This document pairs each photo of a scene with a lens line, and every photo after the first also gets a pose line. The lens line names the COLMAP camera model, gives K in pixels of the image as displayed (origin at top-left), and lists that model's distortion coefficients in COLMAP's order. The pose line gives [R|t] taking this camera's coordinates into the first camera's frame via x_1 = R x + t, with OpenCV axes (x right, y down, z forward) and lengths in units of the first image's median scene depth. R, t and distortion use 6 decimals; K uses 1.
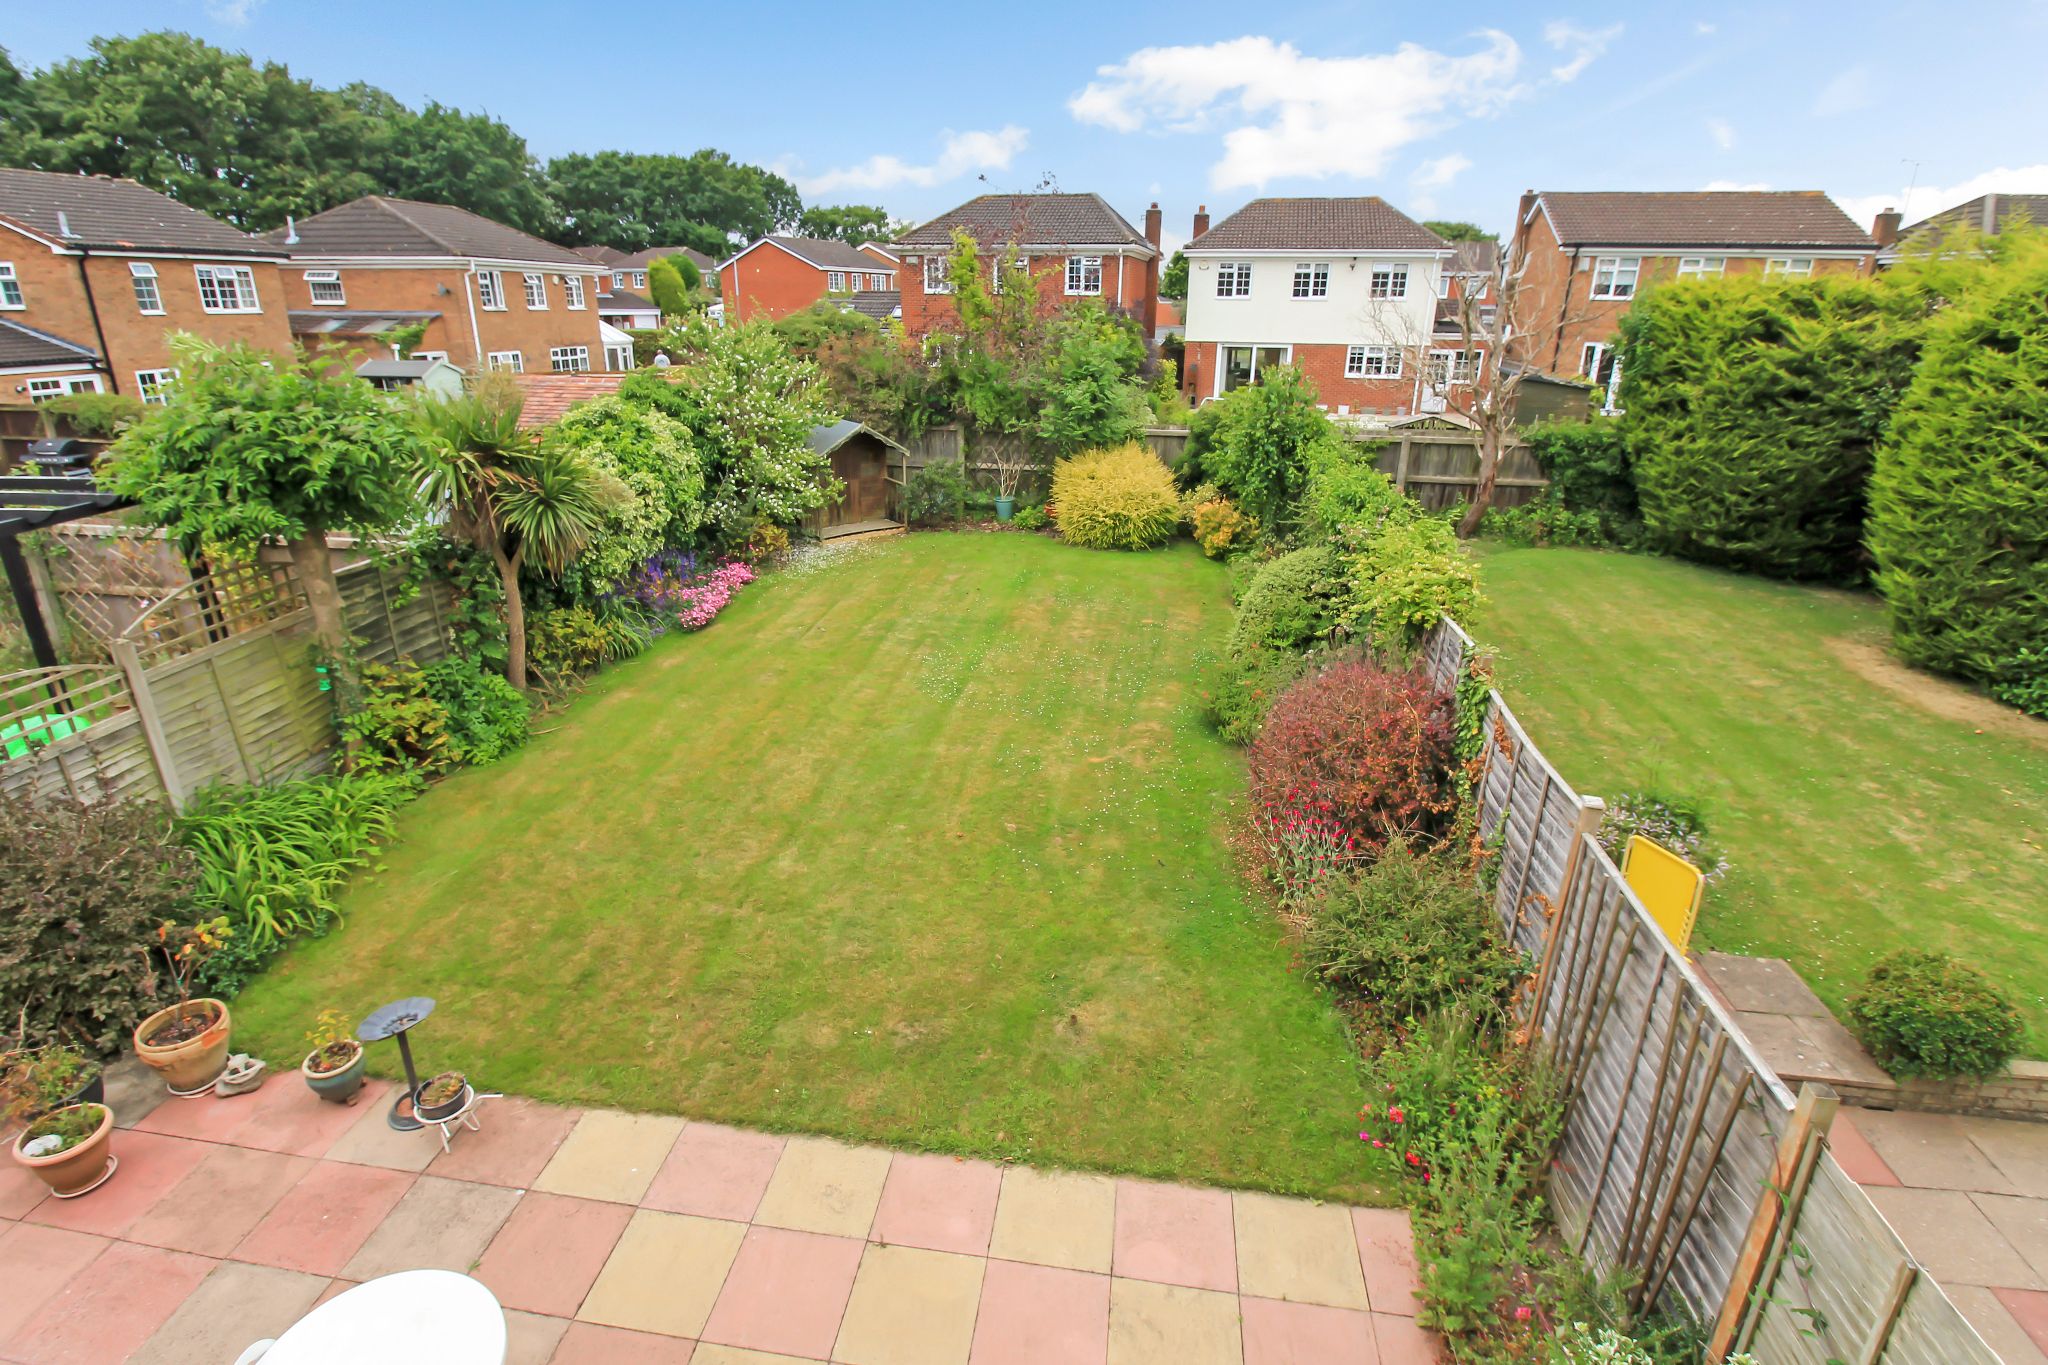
lens RADIAL K [[1028.8, 0, 1033.2], [0, 1028.8, 691.8], [0, 0, 1]] dist [-0.003578, -0.007873]
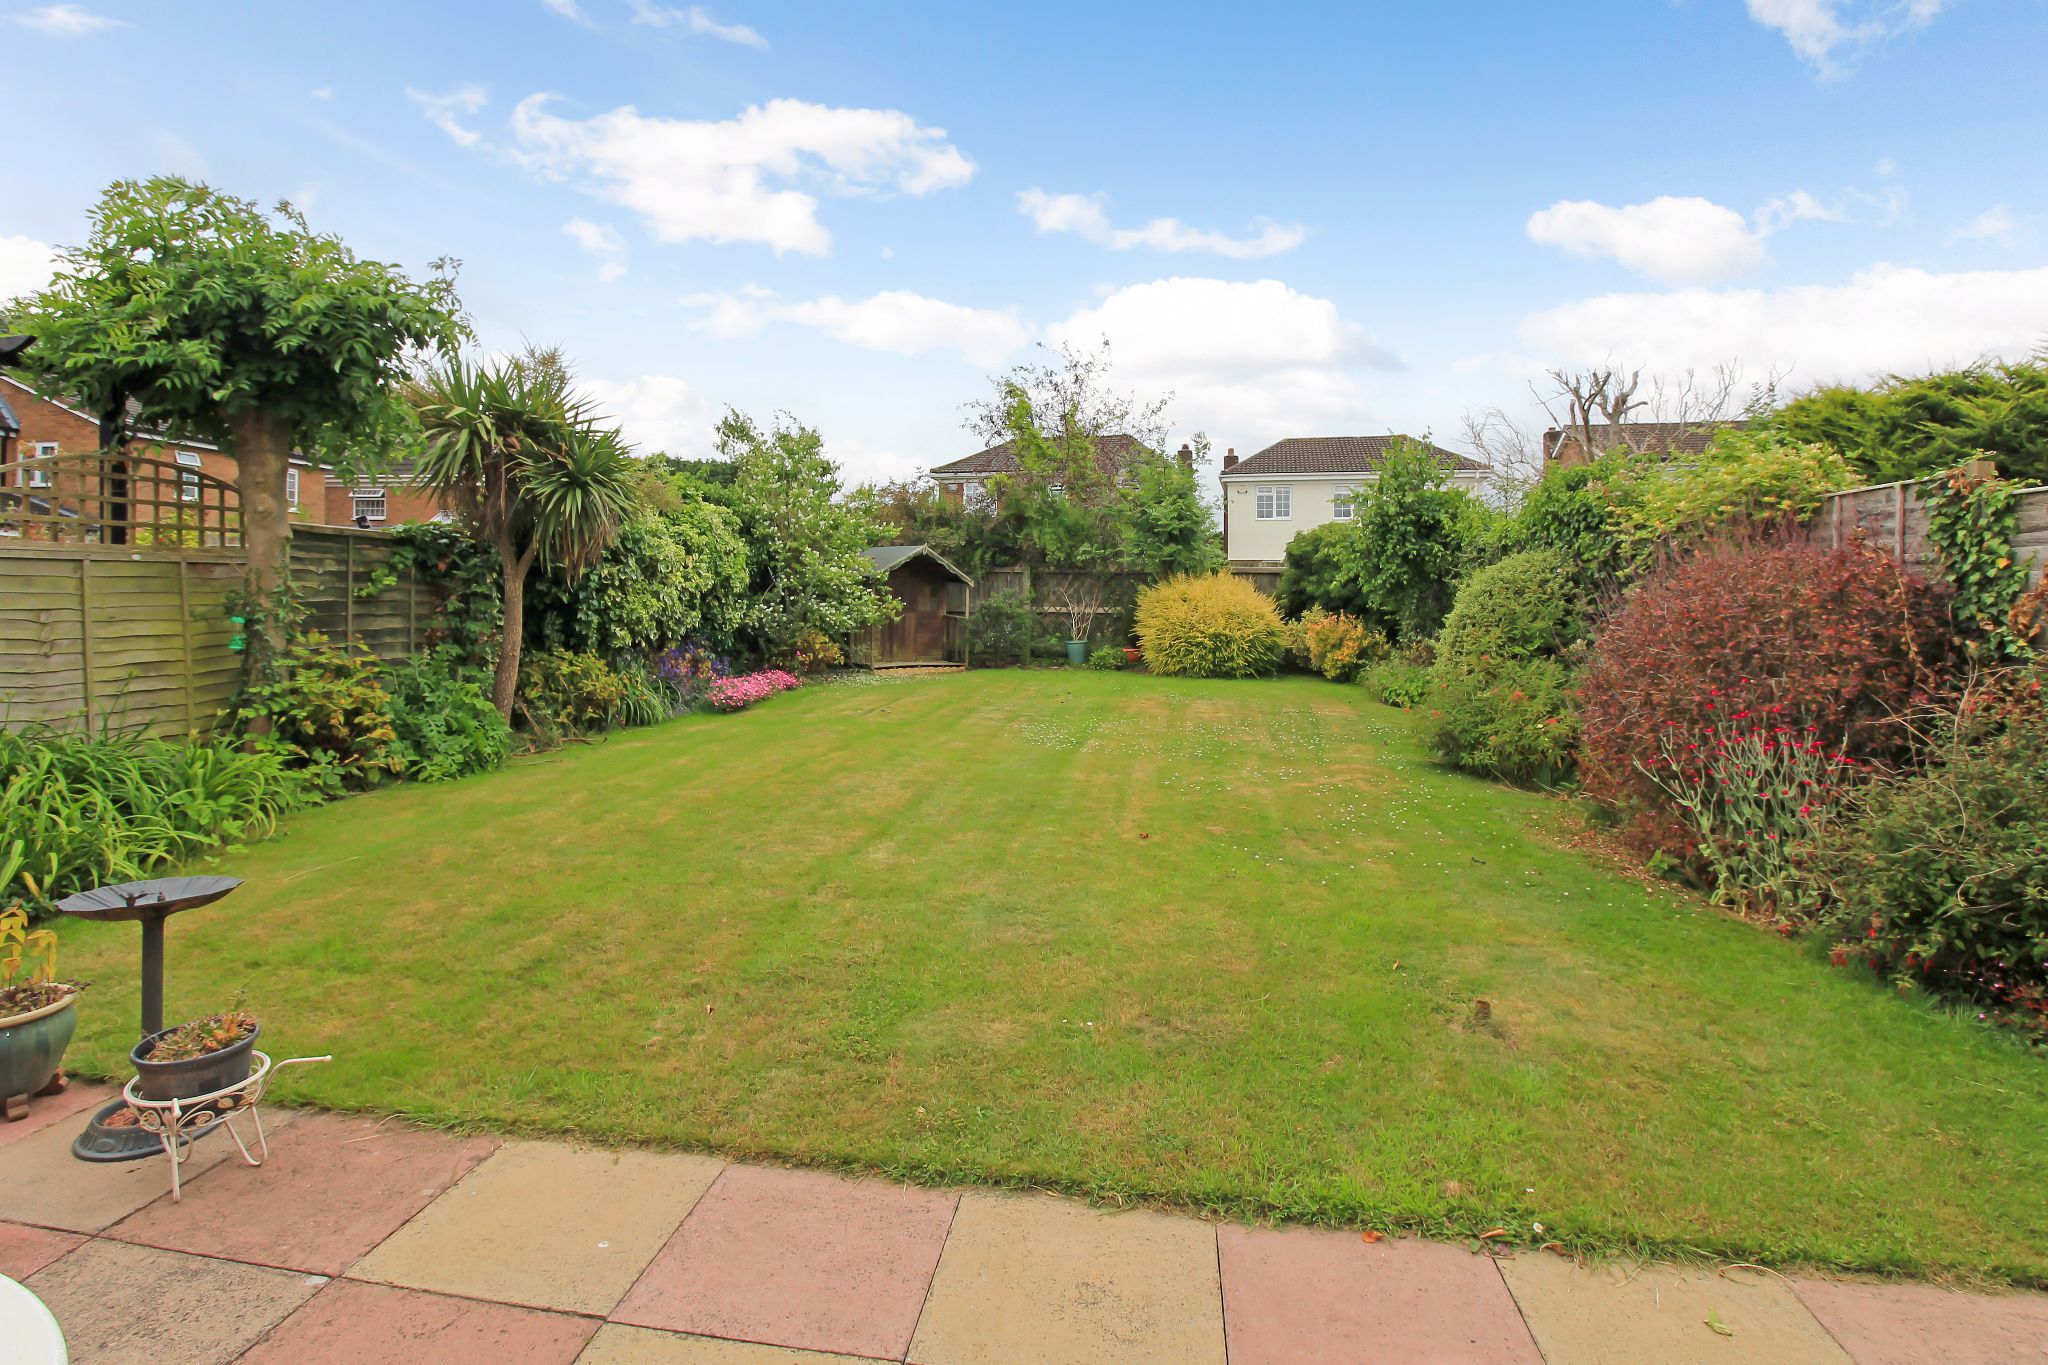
lens RADIAL K [[1028.8, 0, 1004.4], [0, 1028.8, 632.1], [0, 0, 1]] dist [-0.003578, -0.007873]
pose [[0.999791, -0.008576, -0.018551, -0.108966], [0.001085, 0.928689, -0.370857, 0.194687], [0.020408, 0.370760, 0.928505, 0.264838]]
